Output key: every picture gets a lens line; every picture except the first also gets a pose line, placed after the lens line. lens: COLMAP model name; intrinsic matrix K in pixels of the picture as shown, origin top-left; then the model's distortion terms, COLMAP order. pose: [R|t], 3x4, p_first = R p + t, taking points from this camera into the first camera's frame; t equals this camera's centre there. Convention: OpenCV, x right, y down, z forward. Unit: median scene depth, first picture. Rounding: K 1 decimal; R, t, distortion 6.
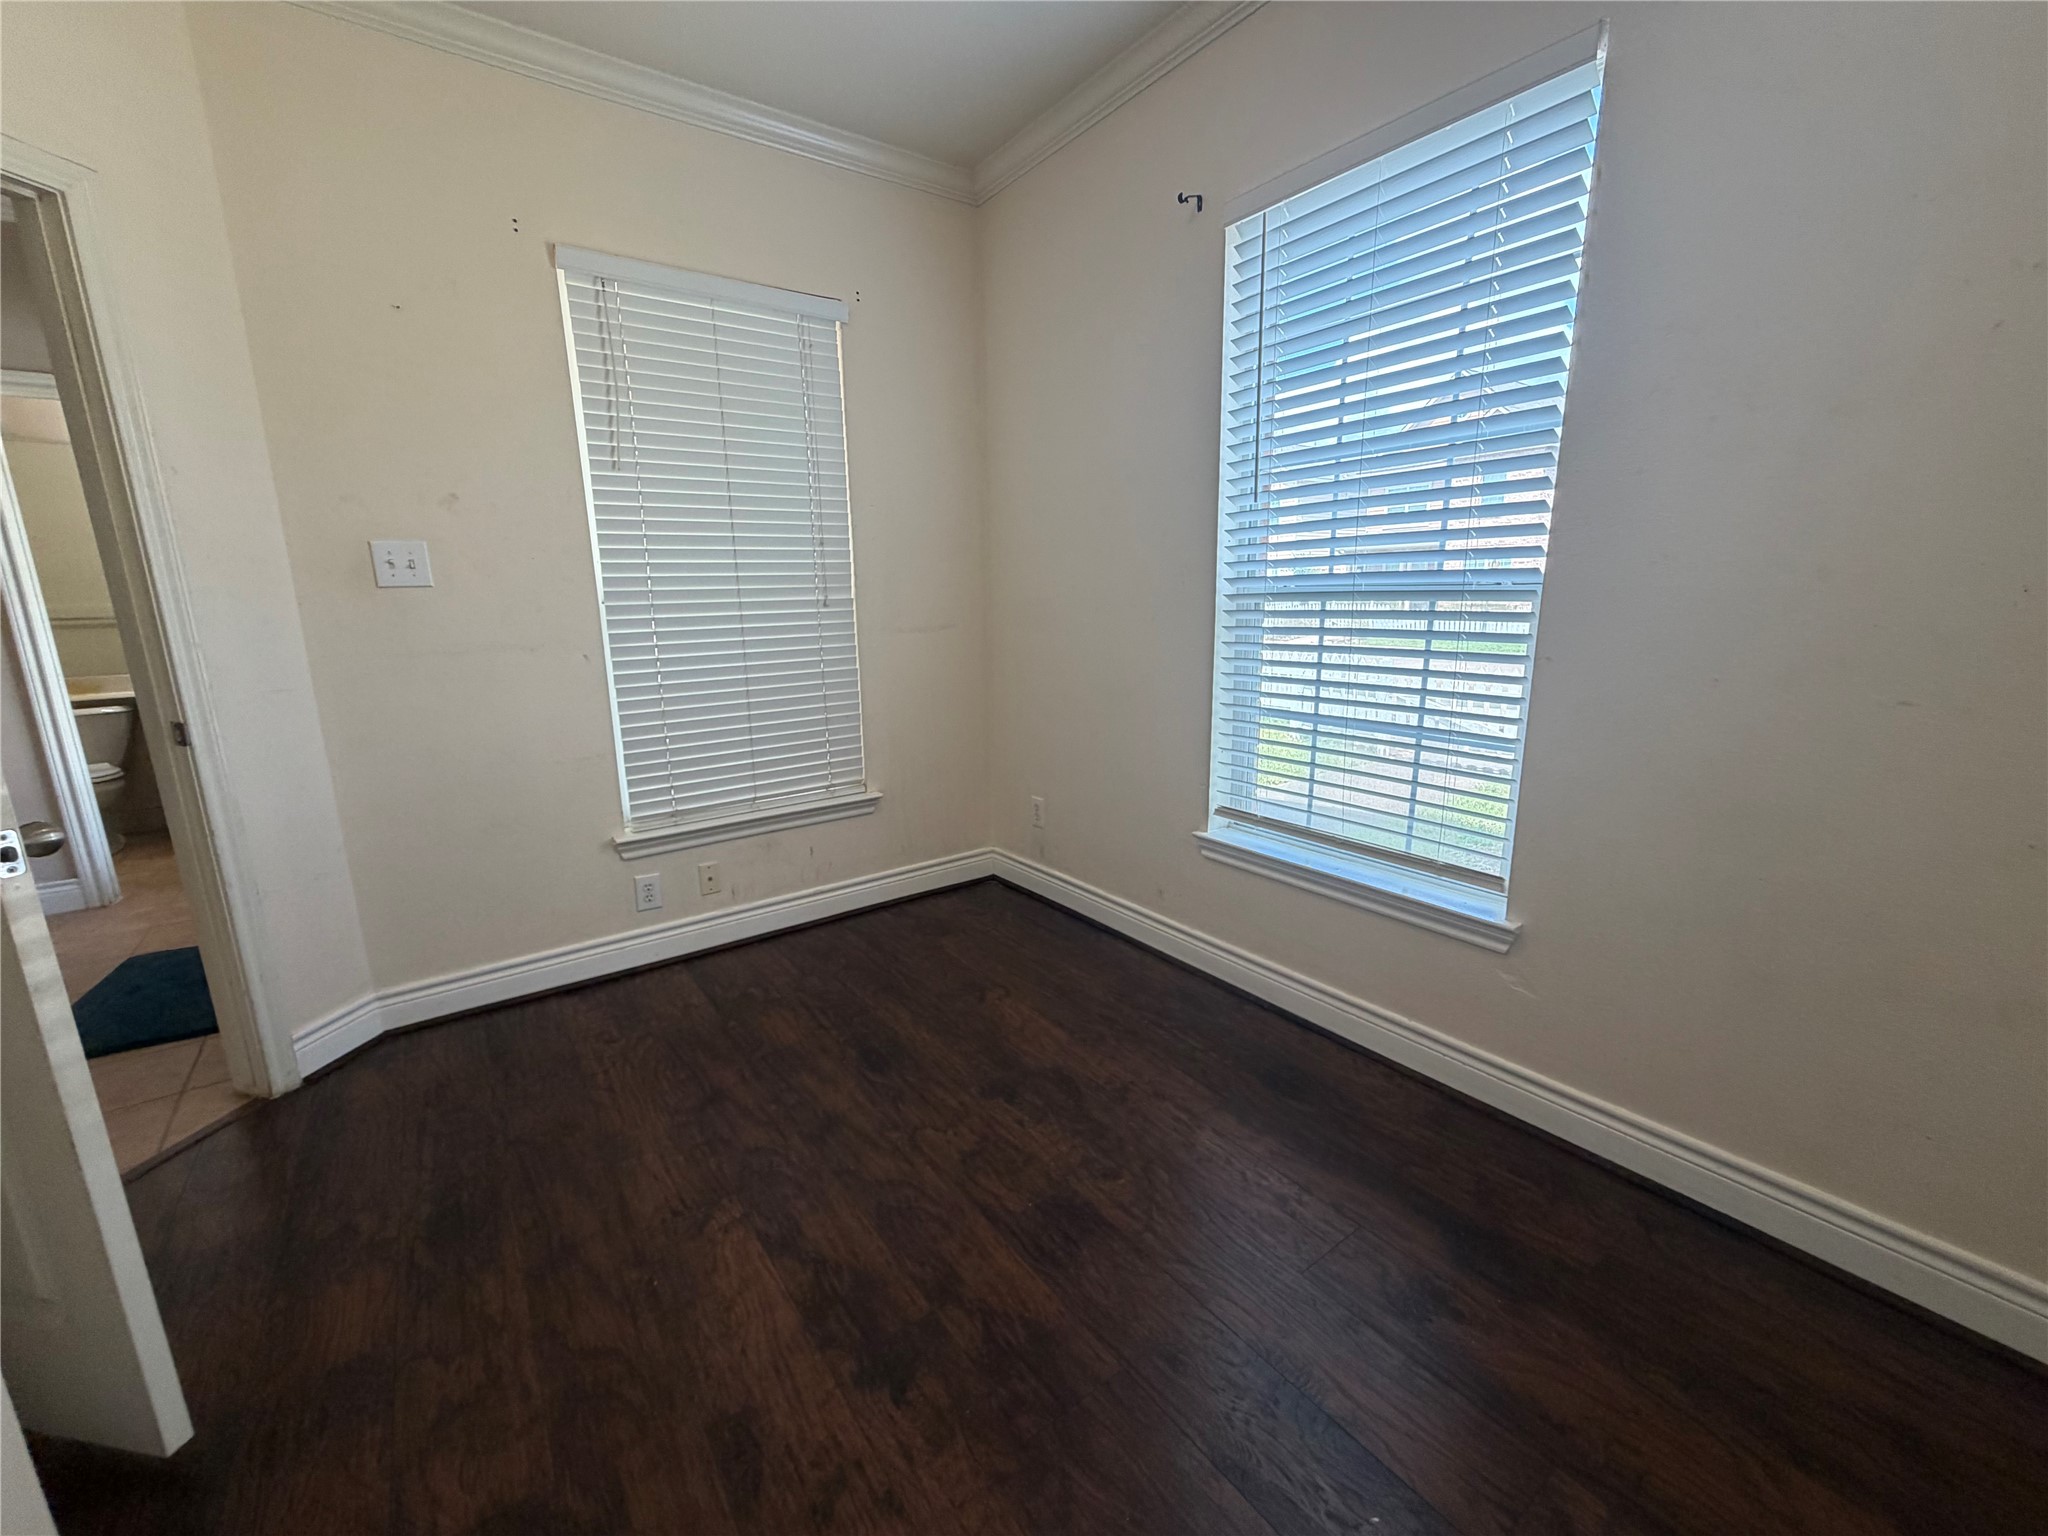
lens RADIAL K [[815.2, 0, 1020.0], [0, 815.2, 762.9], [0, 0, 1]] dist [-0.000255, -0.000080]
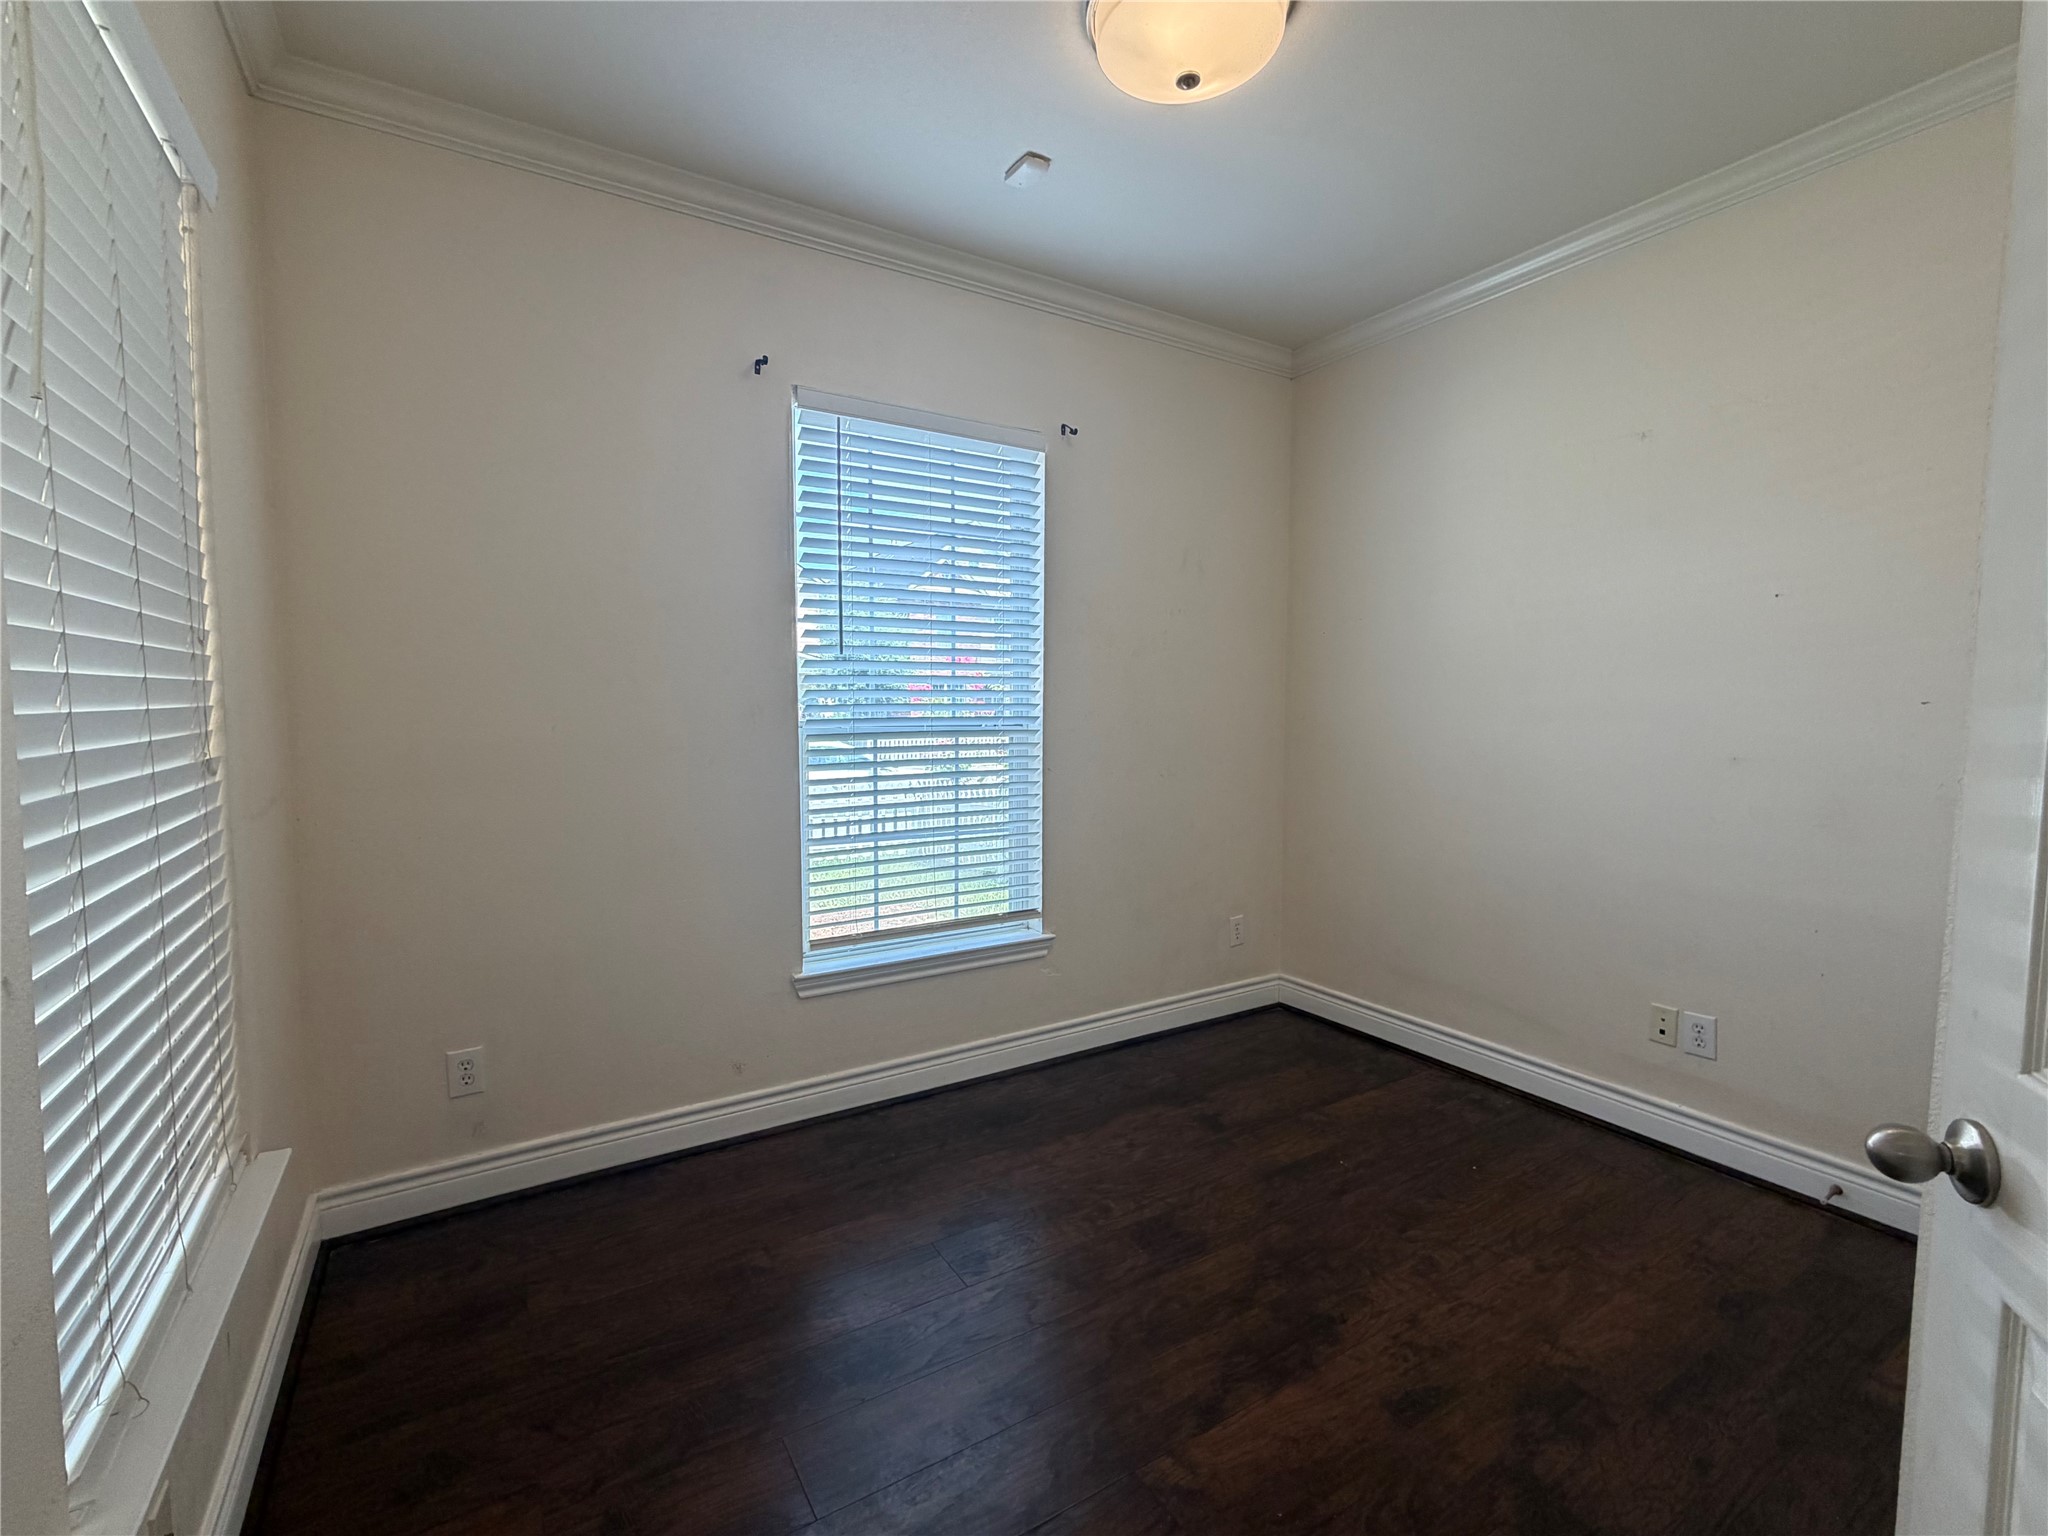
lens RADIAL K [[894.6, 0, 1024.3], [0, 894.6, 761.0], [0, 0, 1]] dist [0.001027, -0.000048]
pose [[0.078699, -0.047534, 0.995764, -1.256439], [0.203807, 0.978533, 0.030604, -0.220913], [-0.975843, 0.200535, 0.086698, 0.921348]]
